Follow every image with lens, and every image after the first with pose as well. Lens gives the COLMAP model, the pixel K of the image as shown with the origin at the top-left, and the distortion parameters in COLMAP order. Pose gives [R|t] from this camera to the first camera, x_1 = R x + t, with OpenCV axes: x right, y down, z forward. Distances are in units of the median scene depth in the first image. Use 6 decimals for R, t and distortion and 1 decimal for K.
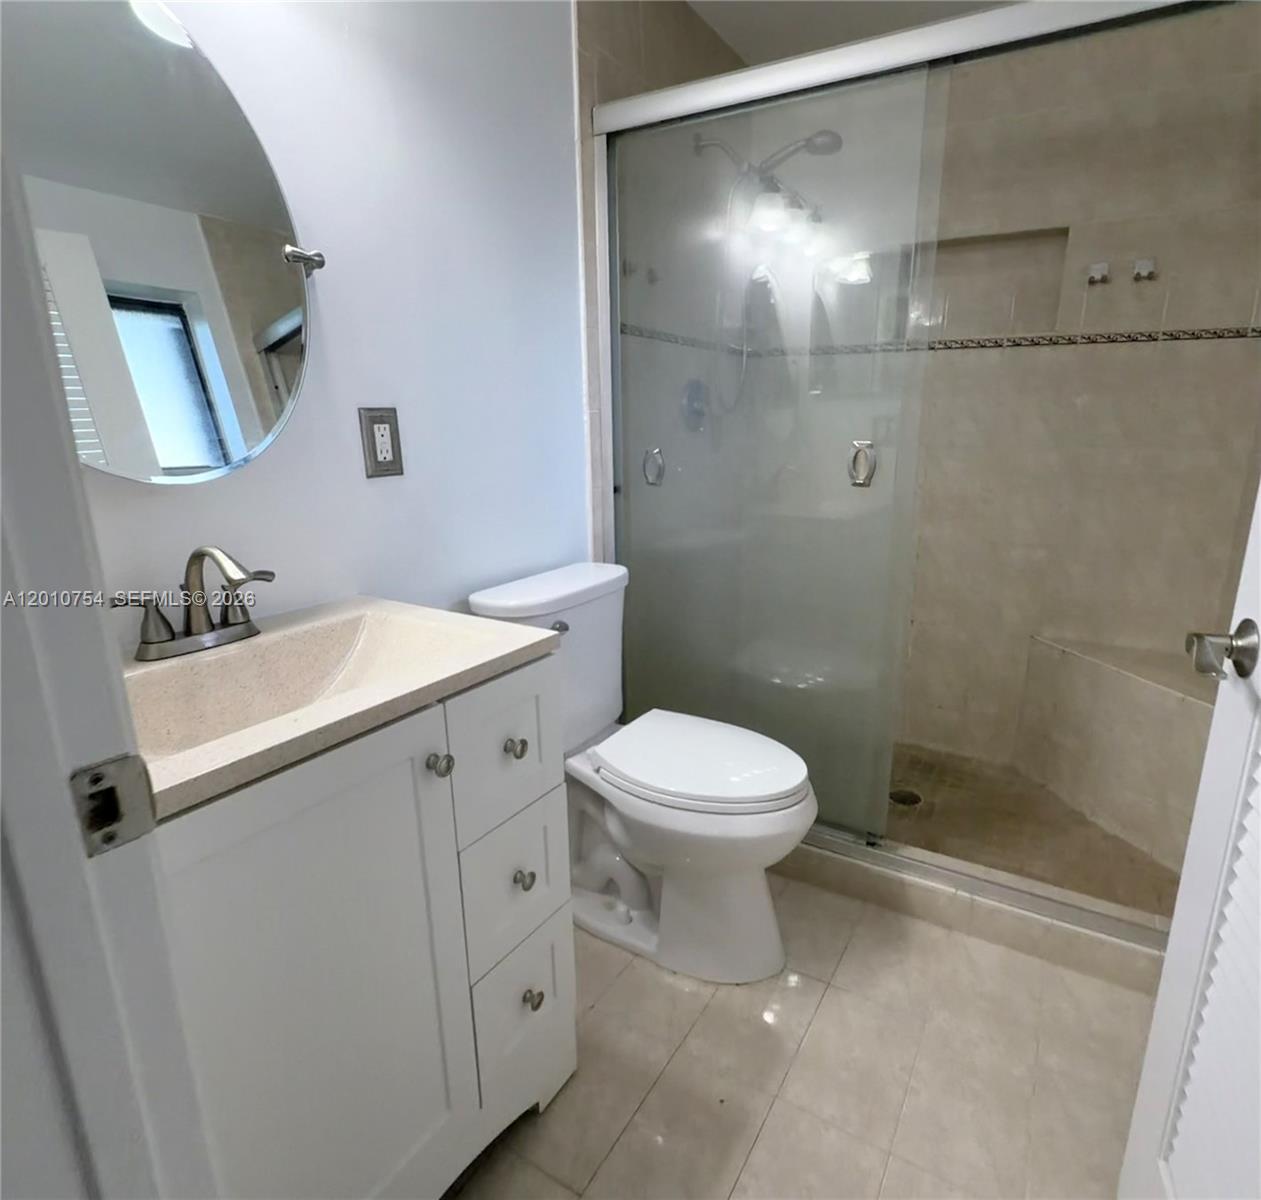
lens RADIAL K [[701.9, 0, 690.9], [0, 701.9, 600.9], [0, 0, 1]] dist [0.000046, -0.000575]
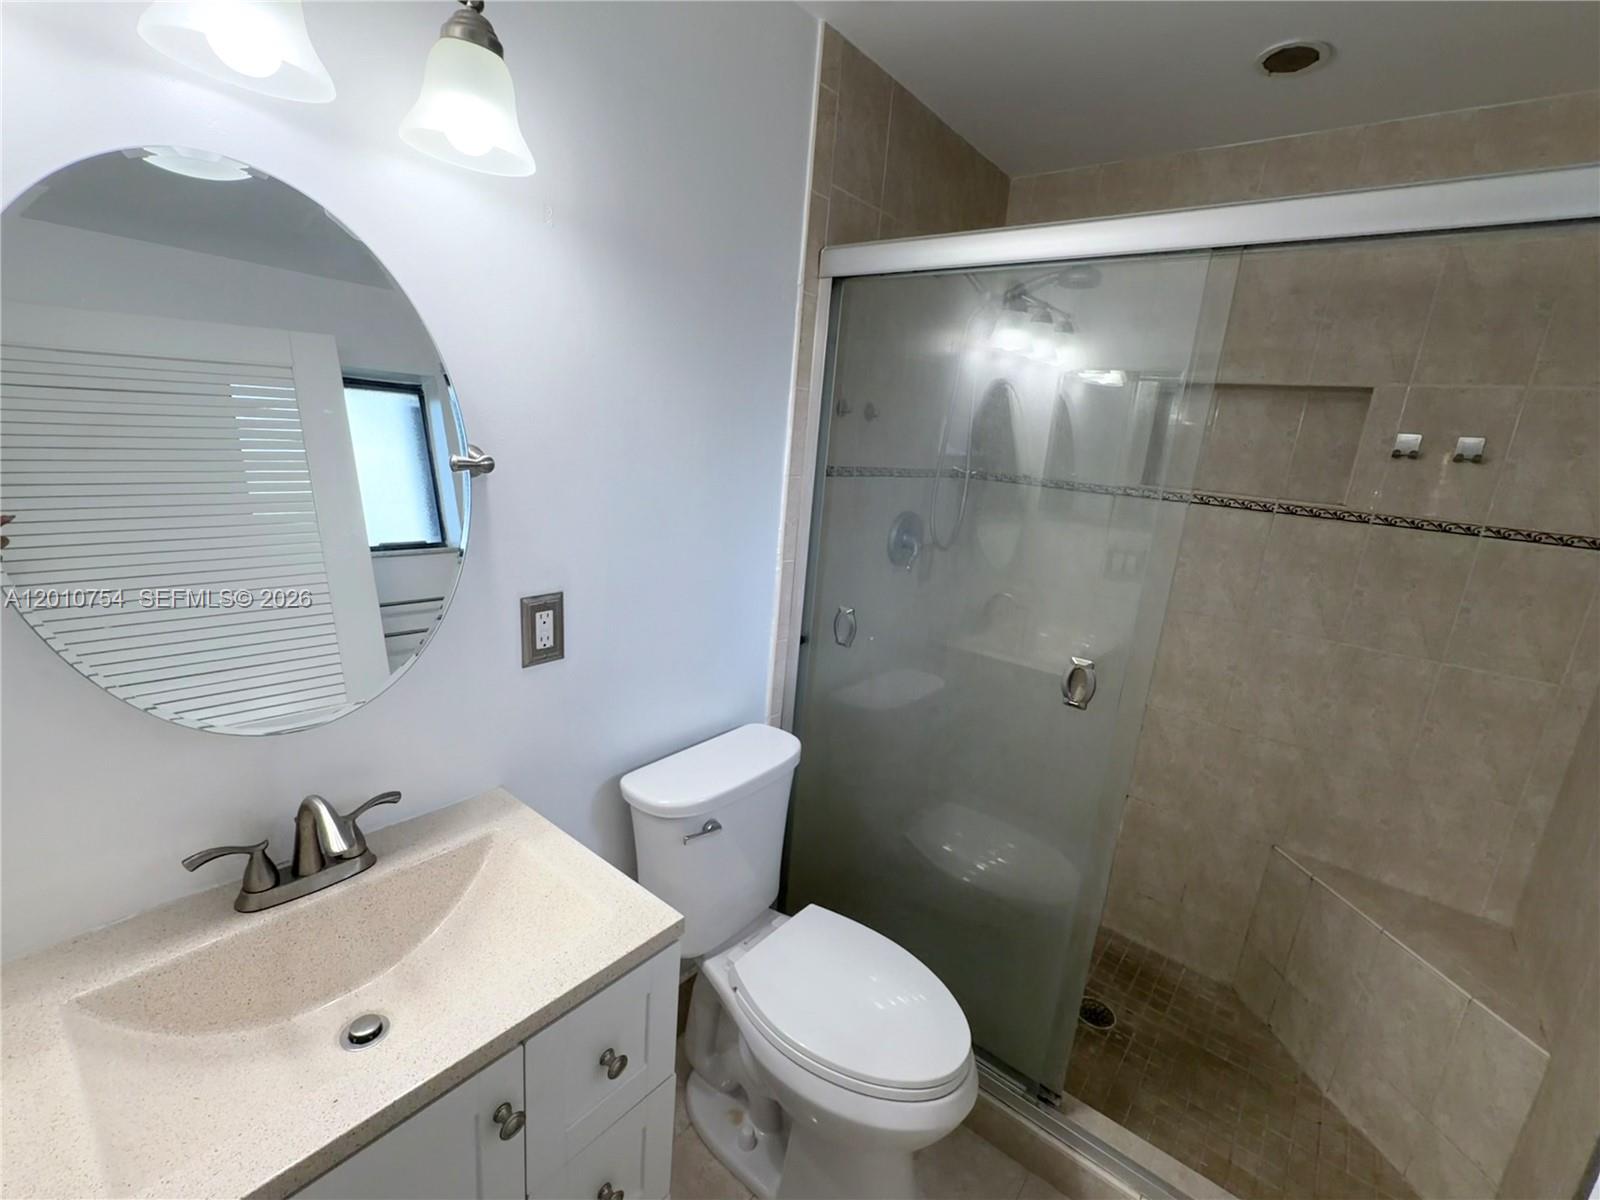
lens RADIAL K [[701.6, 0, 800.0], [0, 701.6, 600.0], [0, 0, 1]] dist [-0.001053, -0.000473]
pose [[0.981980, 0.114718, -0.150183, 0.022452], [-0.118603, 0.992794, -0.017142, -0.201008], [0.147134, 0.034645, 0.988510, 0.086154]]
